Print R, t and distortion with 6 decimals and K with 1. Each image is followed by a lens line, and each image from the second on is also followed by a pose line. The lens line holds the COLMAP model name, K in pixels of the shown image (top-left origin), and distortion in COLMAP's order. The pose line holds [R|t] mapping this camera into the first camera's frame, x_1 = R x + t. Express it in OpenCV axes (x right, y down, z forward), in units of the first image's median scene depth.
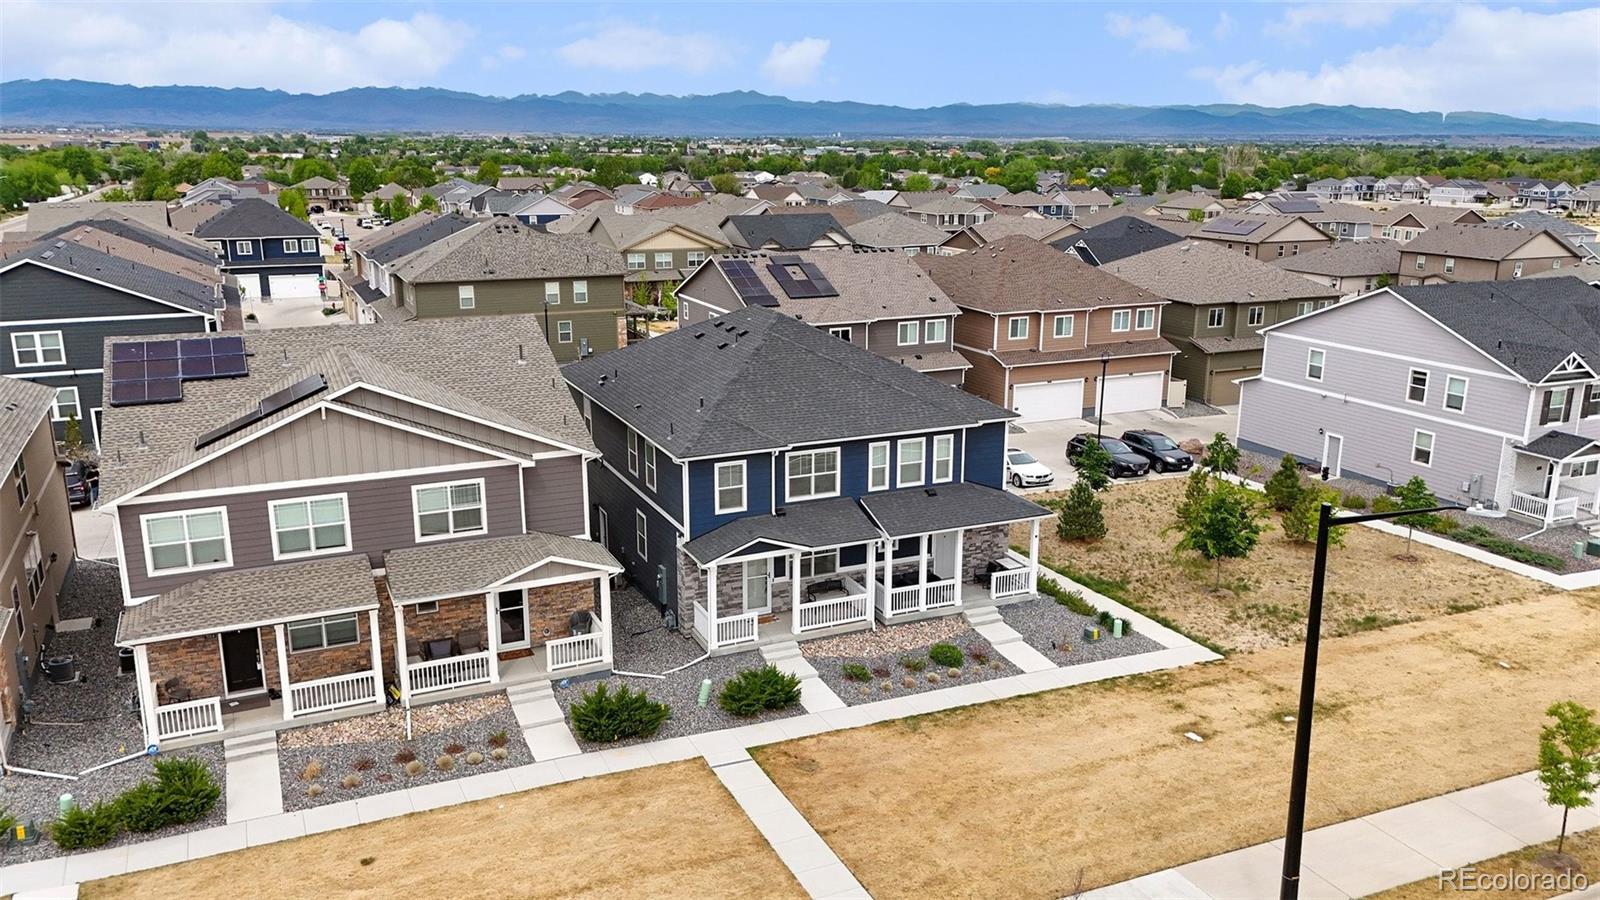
lens RADIAL K [[1230.9, 0, 794.2], [0, 1230.9, 444.8], [0, 0, 1]] dist [0.075329, -0.053679]
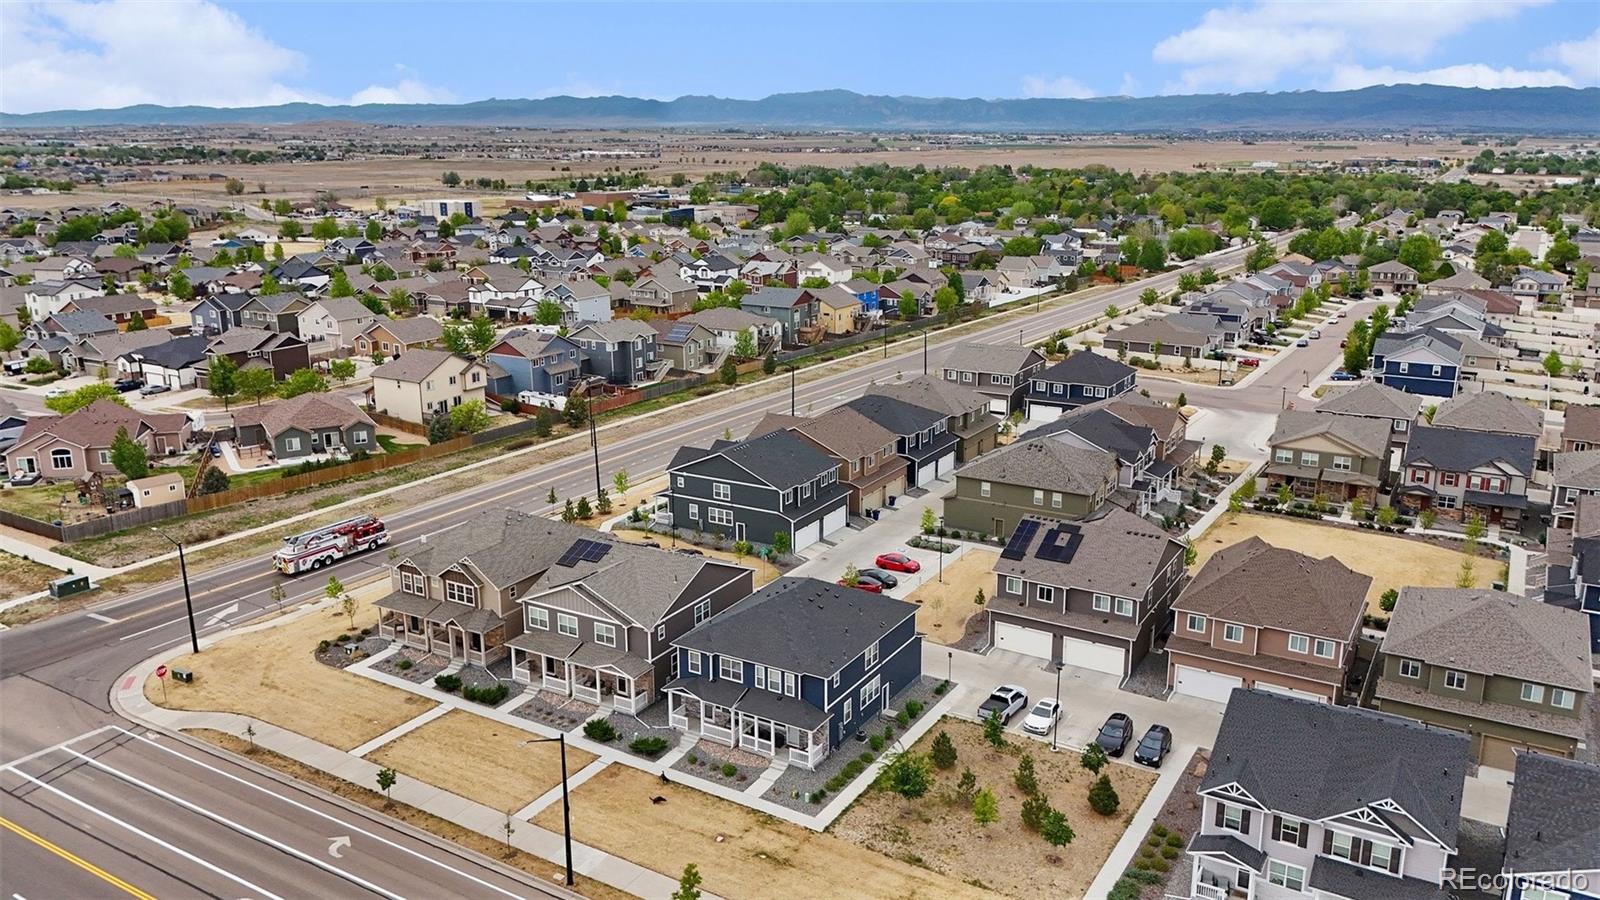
lens RADIAL K [[1187.5, 0, 807.4], [0, 1187.5, 440.9], [0, 0, 1]] dist [0.036083, -0.018877]
pose [[0.580725, 0.196307, -0.790077, 1.665412], [-0.196335, 0.975618, 0.098096, -0.600491], [0.790070, 0.098153, 0.605108, -0.213054]]
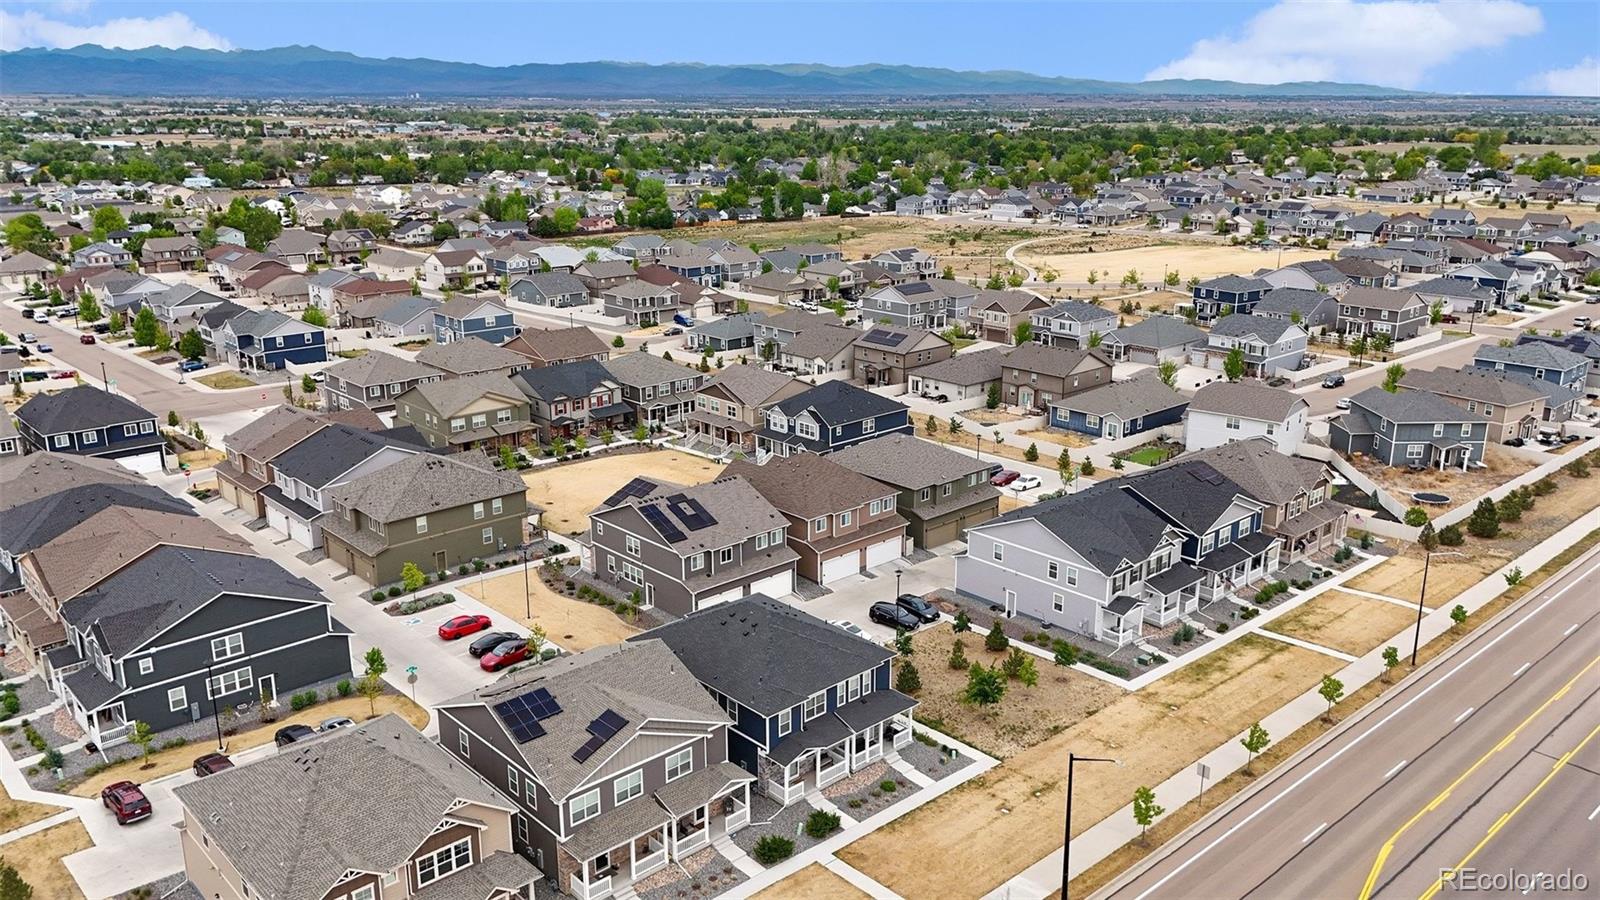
lens RADIAL K [[1230.9, 0, 785.5], [0, 1230.9, 436.8], [0, 0, 1]] dist [0.075329, -0.053679]
pose [[0.951727, -0.088772, 0.293829, -0.586340], [0.082644, 0.996025, 0.033232, -0.487344], [-0.295611, -0.007345, 0.955280, -0.931319]]
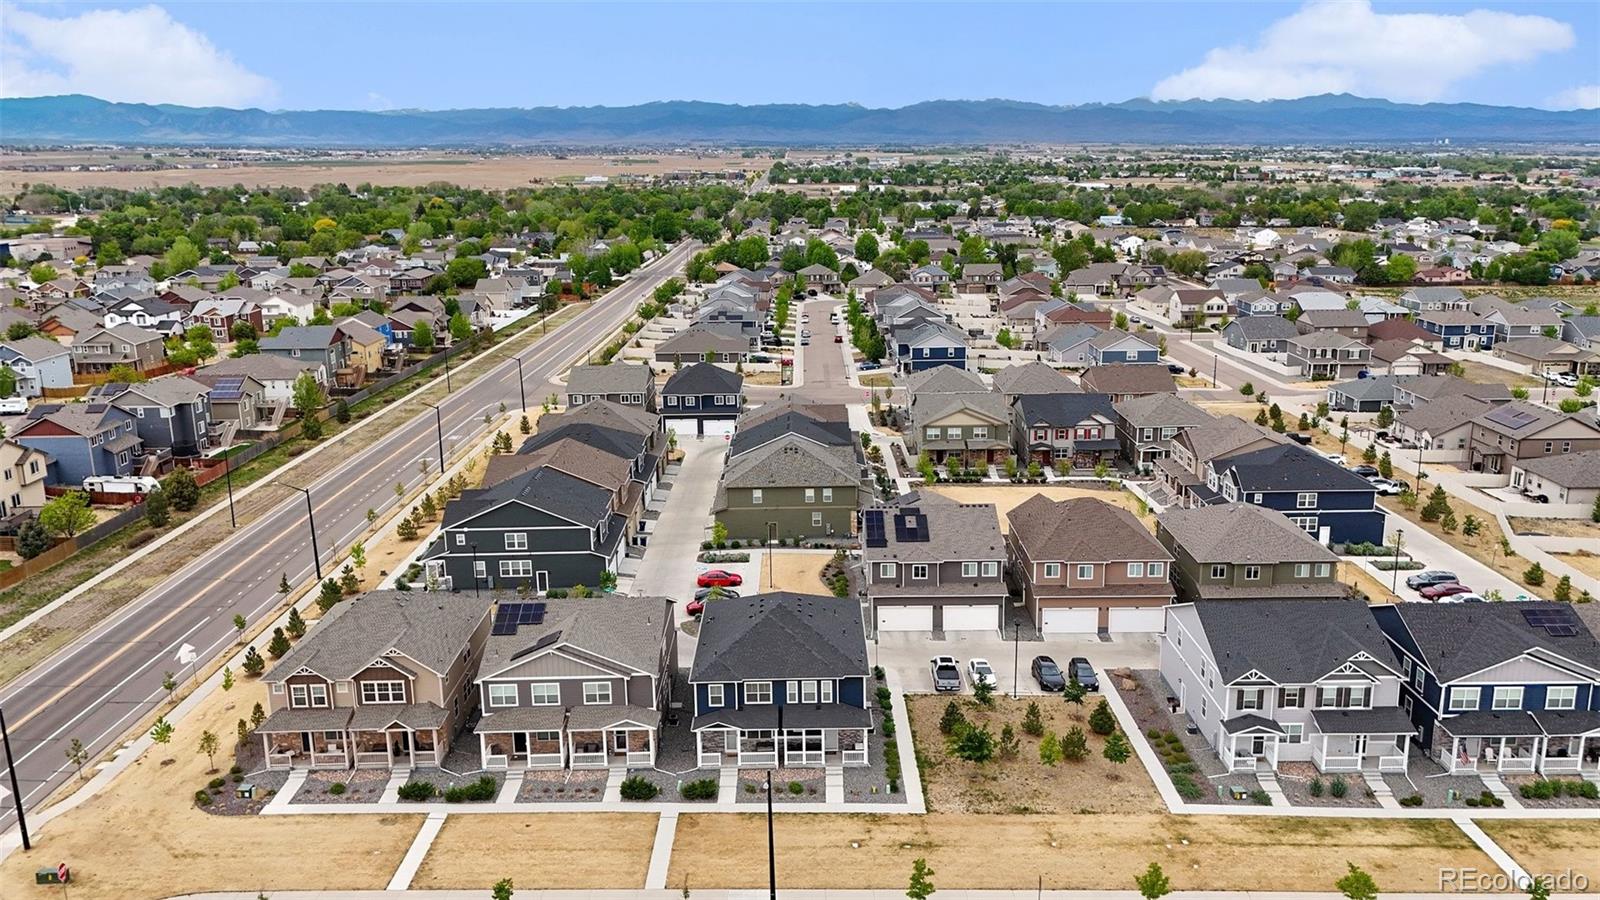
lens RADIAL K [[1230.9, 0, 800.7], [0, 1230.9, 445.5], [0, 0, 1]] dist [0.075329, -0.053679]
pose [[0.913452, 0.078807, -0.399244, 0.912874], [-0.082707, 0.996546, 0.007479, -0.431316], [0.398454, 0.026189, 0.916814, -0.985410]]
